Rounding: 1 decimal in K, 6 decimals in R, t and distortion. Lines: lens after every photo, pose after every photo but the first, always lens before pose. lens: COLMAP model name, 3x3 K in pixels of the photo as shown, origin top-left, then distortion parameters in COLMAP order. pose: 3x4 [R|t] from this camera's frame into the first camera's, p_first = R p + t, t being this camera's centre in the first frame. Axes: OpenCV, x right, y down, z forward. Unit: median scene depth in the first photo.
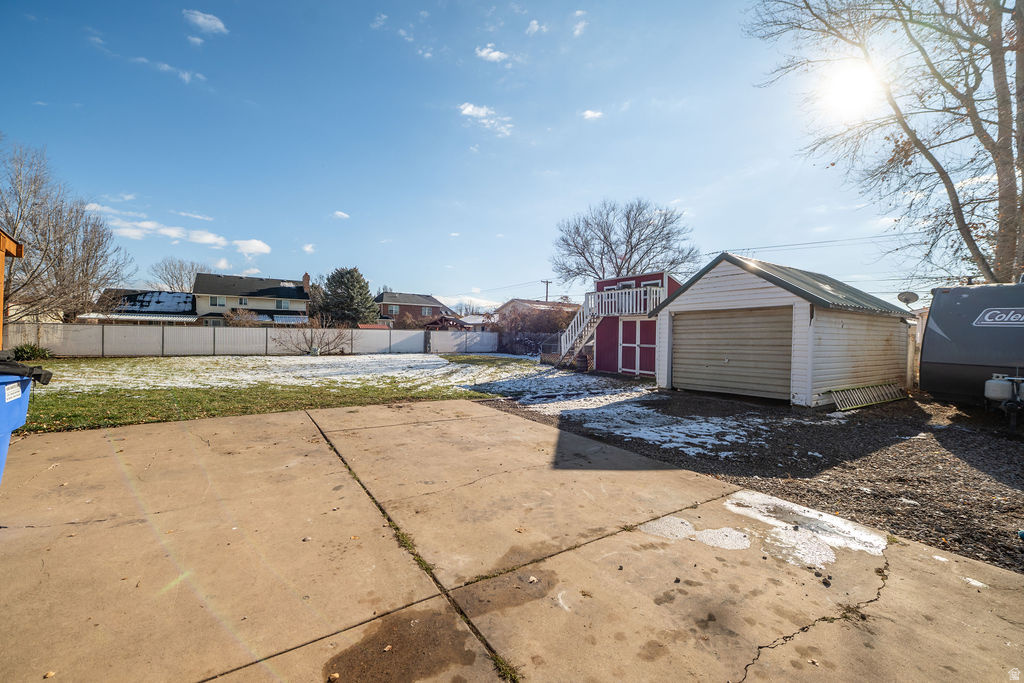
lens RADIAL K [[411.1, 0, 516.9], [0, 411.1, 339.8], [0, 0, 1]] dist [0.001609, -0.000271]
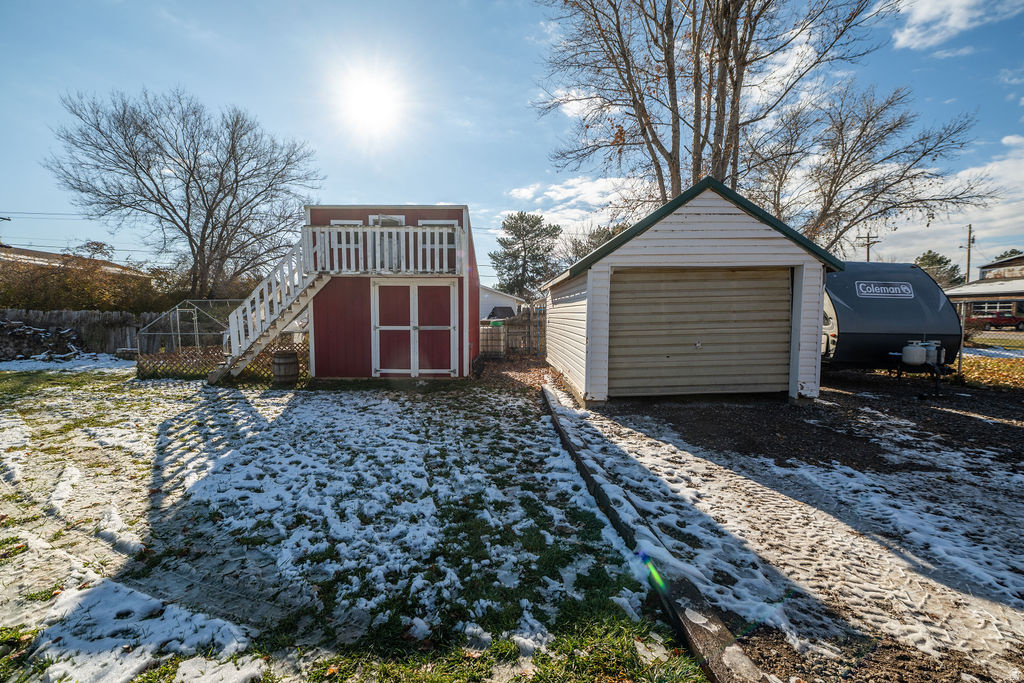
lens RADIAL K [[409.6, 0, 512.0], [0, 409.6, 341.5], [0, 0, 1]] dist [-0.005354, -0.000359]
pose [[0.527226, -0.067875, 0.847010, -0.126864], [0.019714, 0.997513, 0.067664, -0.003867], [-0.849497, -0.018976, 0.527253, 0.549941]]
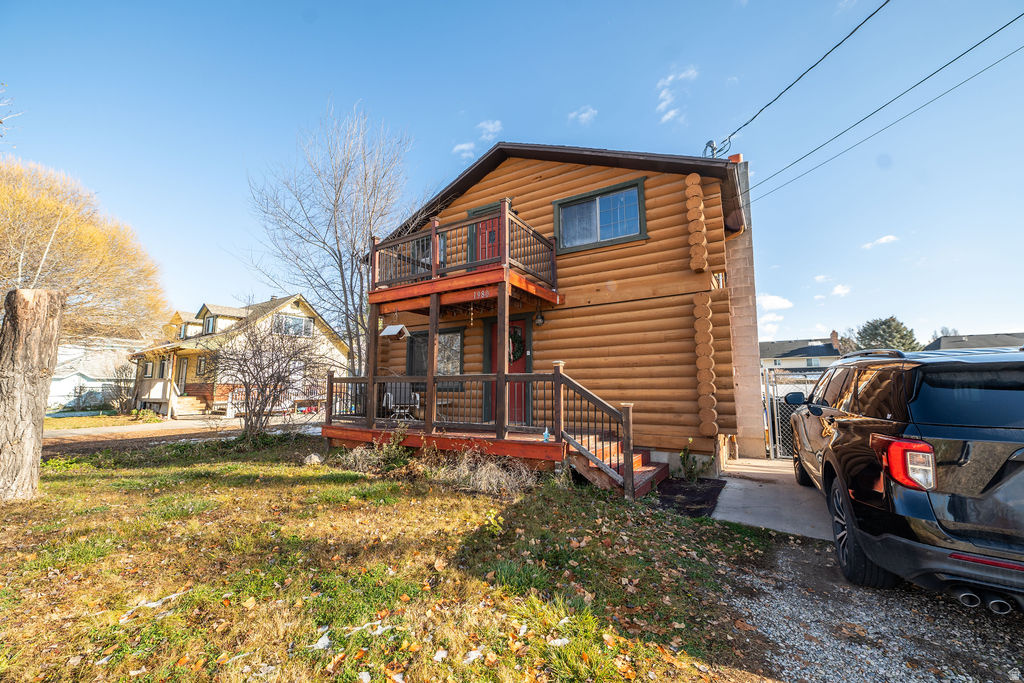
lens RADIAL K [[404.1, 0, 514.3], [0, 404.1, 339.9], [0, 0, 1]] dist [0.000443, -0.000235]
pose [[0.414229, -0.118457, -0.902432, 0.250028], [-0.005517, 0.991150, -0.132634, 0.010443], [0.910156, 0.059919, 0.409909, -0.524161]]
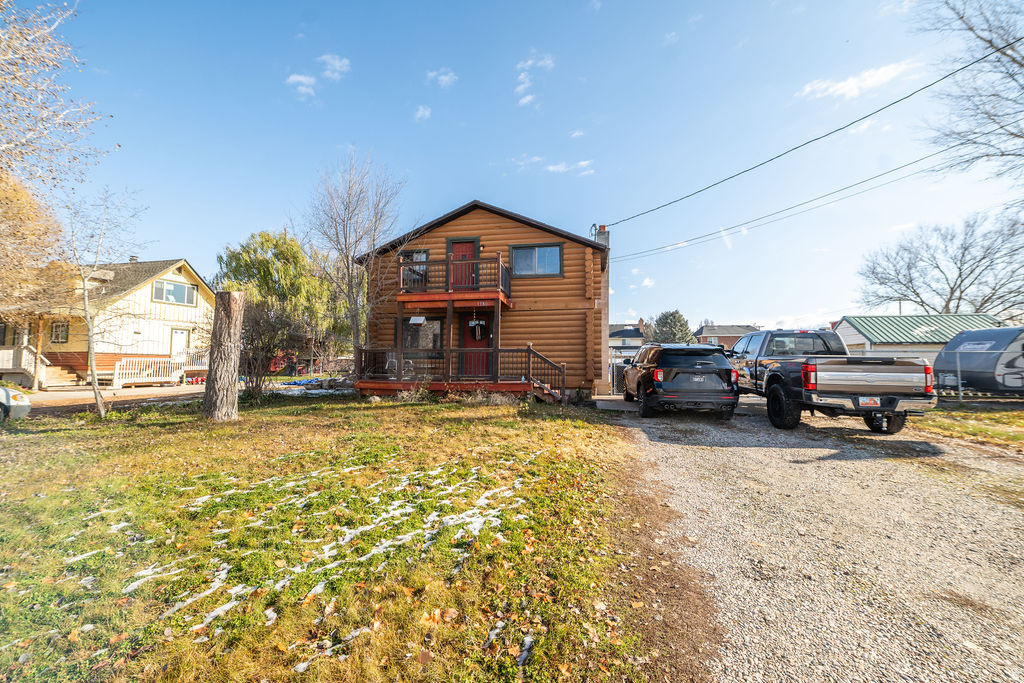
lens RADIAL K [[416.6, 0, 514.6], [0, 416.6, 354.5], [0, 0, 1]] dist [0.000639, -0.000021]
pose [[0.721901, -0.021857, -0.691651, 0.449601], [-0.003501, 0.999373, -0.035236, 0.029666], [0.691987, 0.027858, 0.721372, -0.926002]]
